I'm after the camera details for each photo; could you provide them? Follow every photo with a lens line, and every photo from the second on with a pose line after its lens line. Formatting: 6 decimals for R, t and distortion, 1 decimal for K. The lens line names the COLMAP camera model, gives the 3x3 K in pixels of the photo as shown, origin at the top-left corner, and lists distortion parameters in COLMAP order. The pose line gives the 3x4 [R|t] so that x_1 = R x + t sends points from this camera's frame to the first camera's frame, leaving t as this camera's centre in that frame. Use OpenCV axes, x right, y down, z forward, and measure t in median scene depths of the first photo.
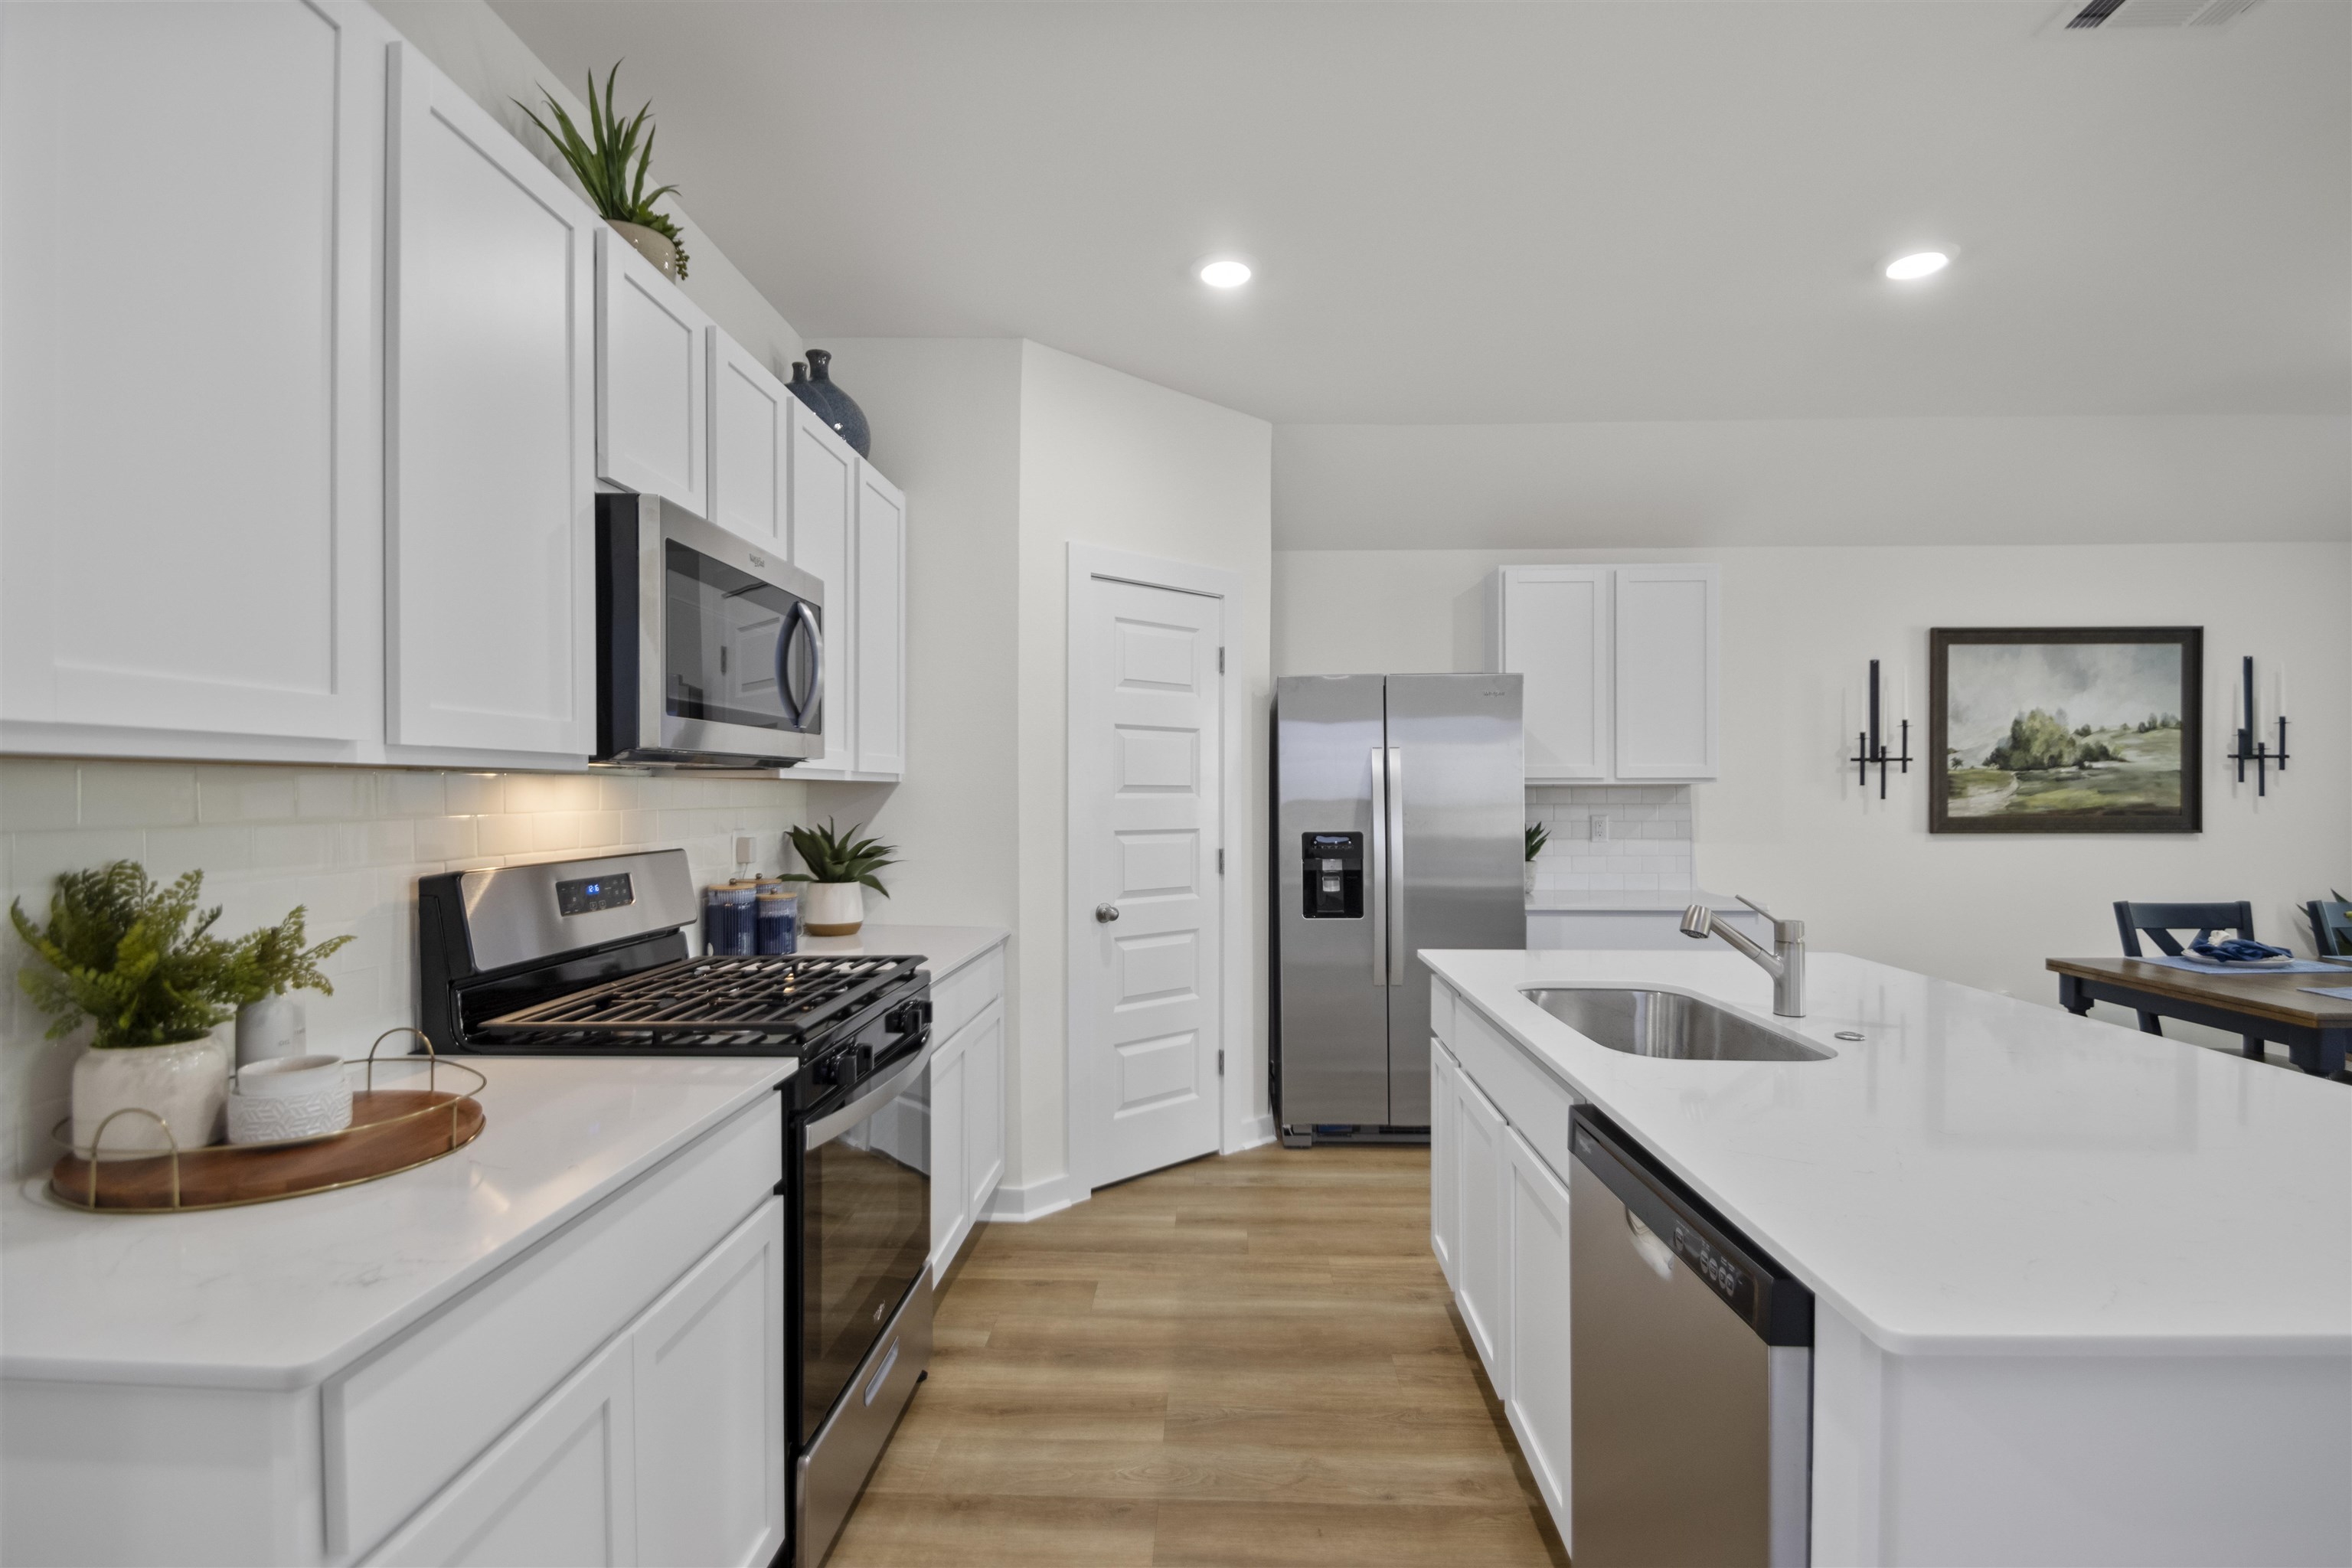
lens RADIAL K [[1091.3, 0, 1183.3], [0, 1091.3, 816.4], [0, 0, 1]] dist [-0.001696, -0.000211]
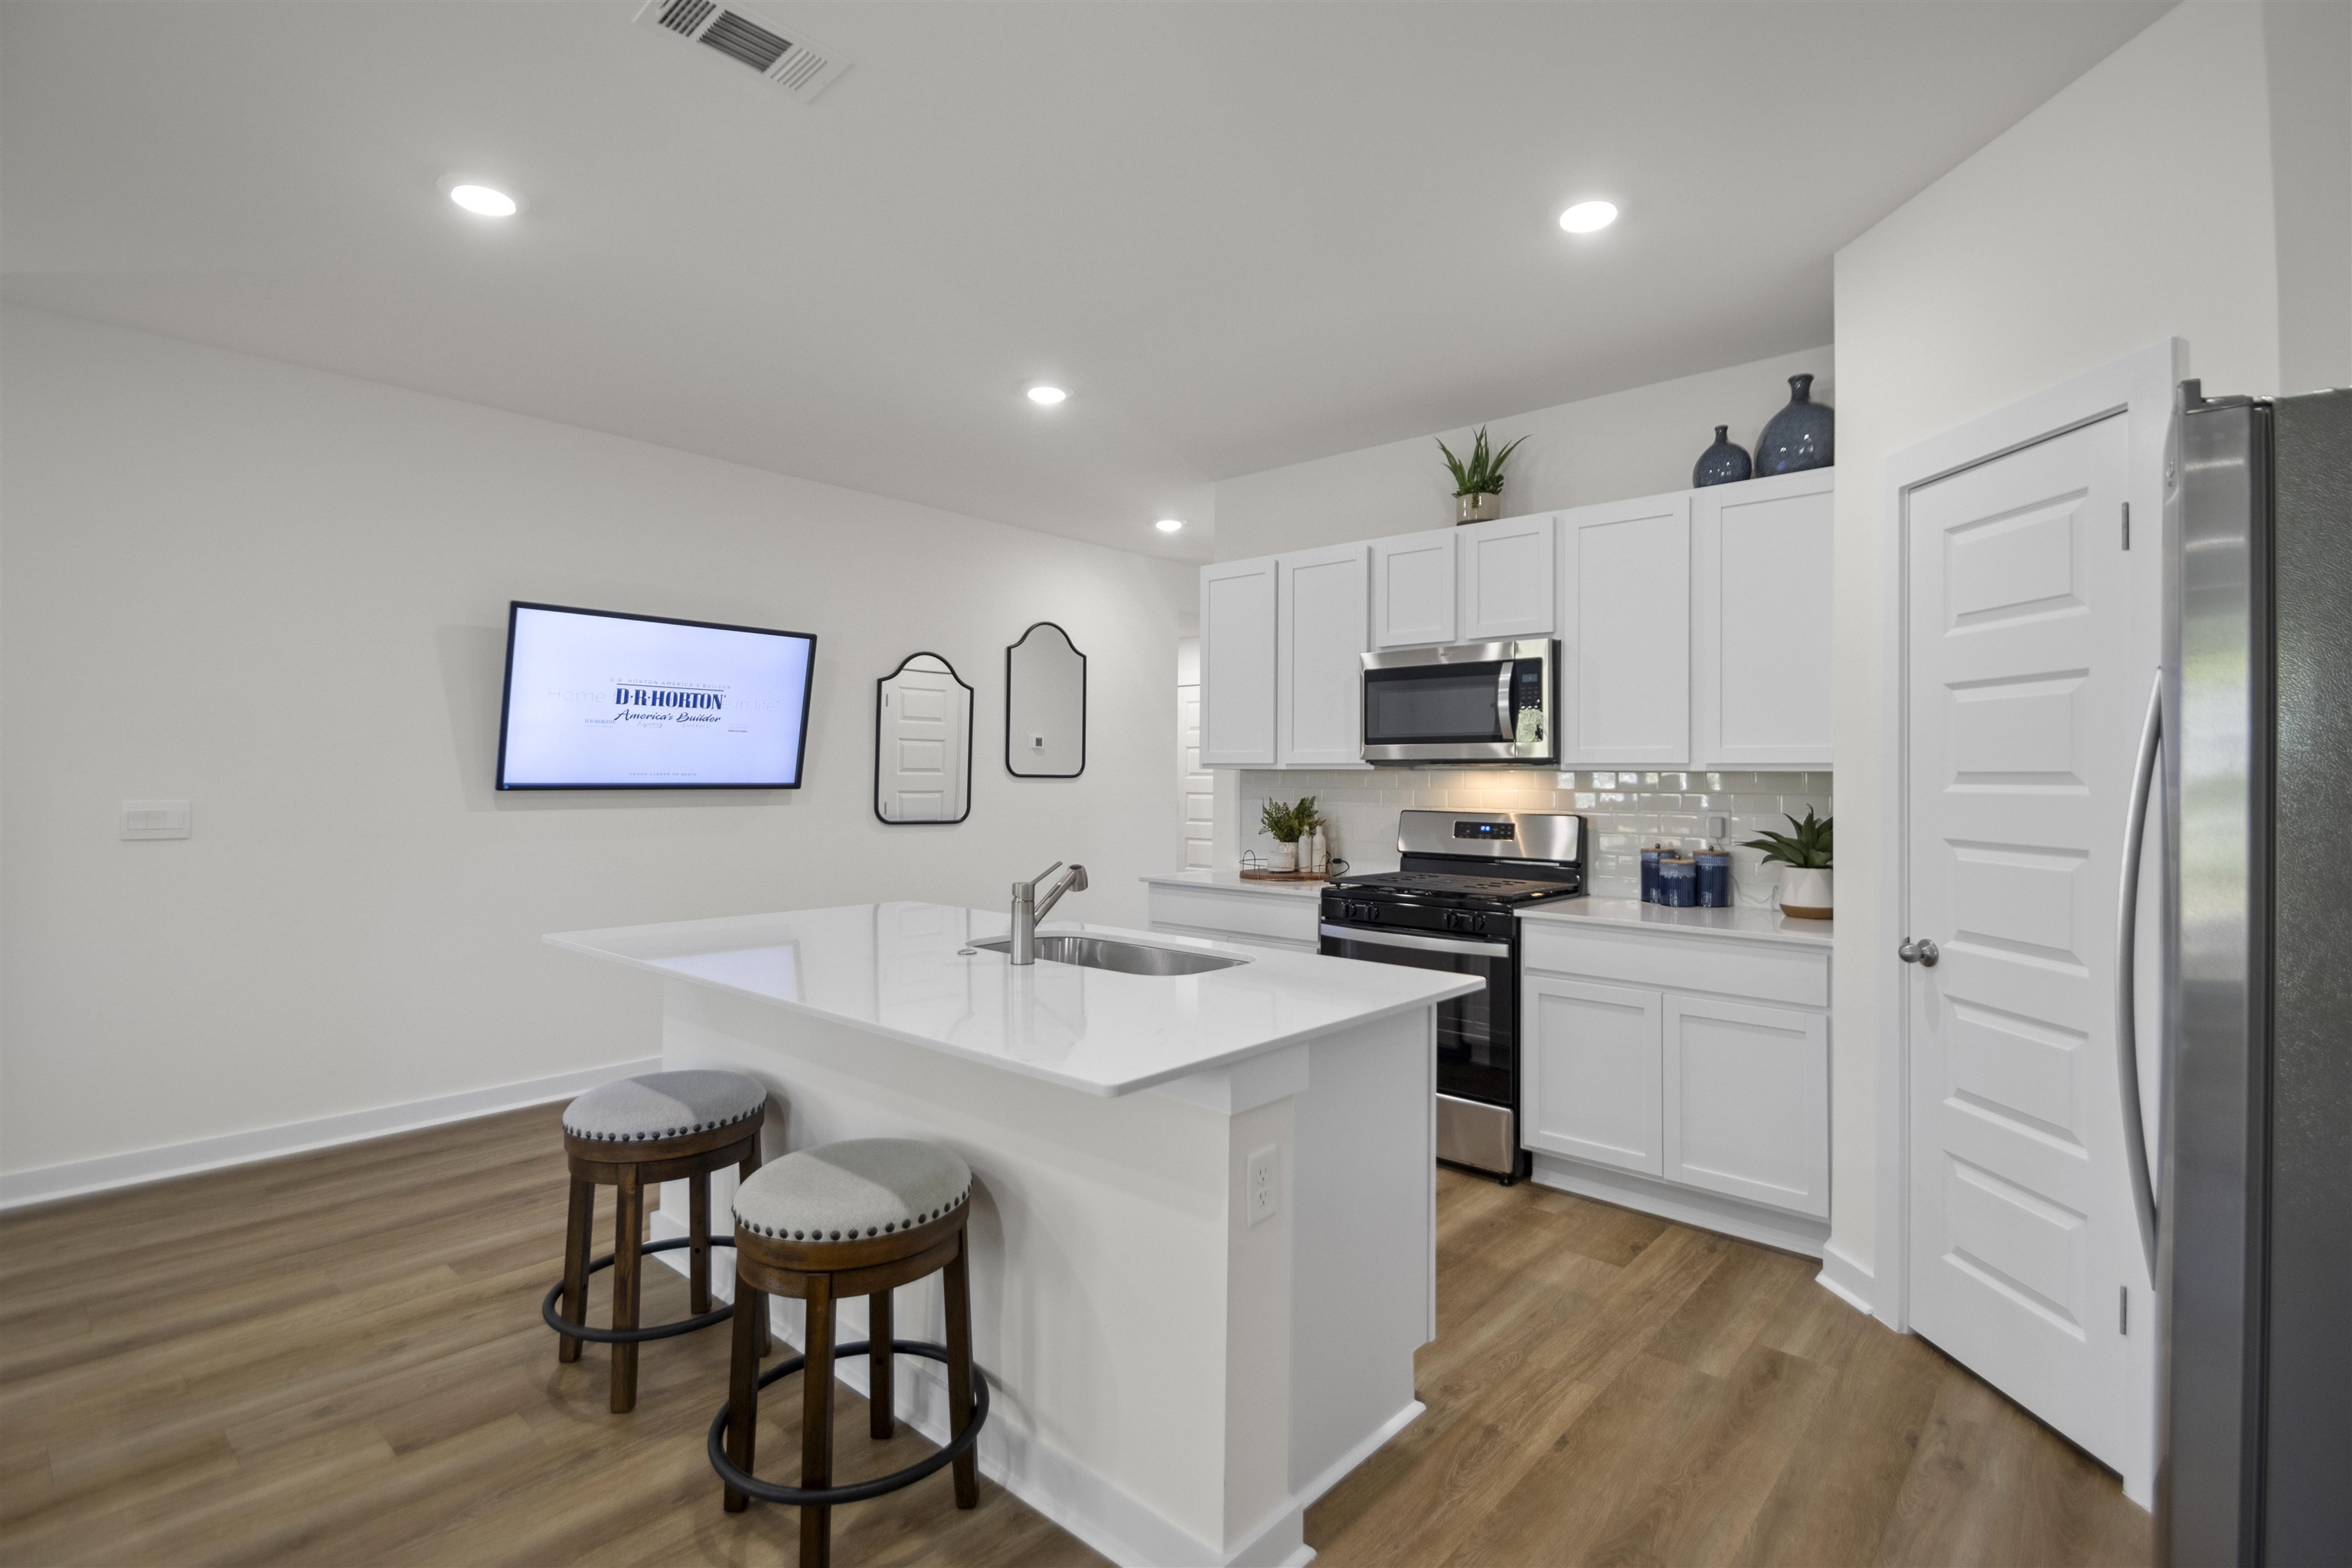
lens RADIAL K [[1126.1, 0, 1176.0], [0, 1126.1, 784.0], [0, 0, 1]] dist [-0.001536, -0.000189]
pose [[-0.647560, 0.007405, -0.761978, 0.904551], [-0.014927, 0.999638, 0.022400, -0.033835], [0.761868, 0.025879, -0.647215, 1.247082]]
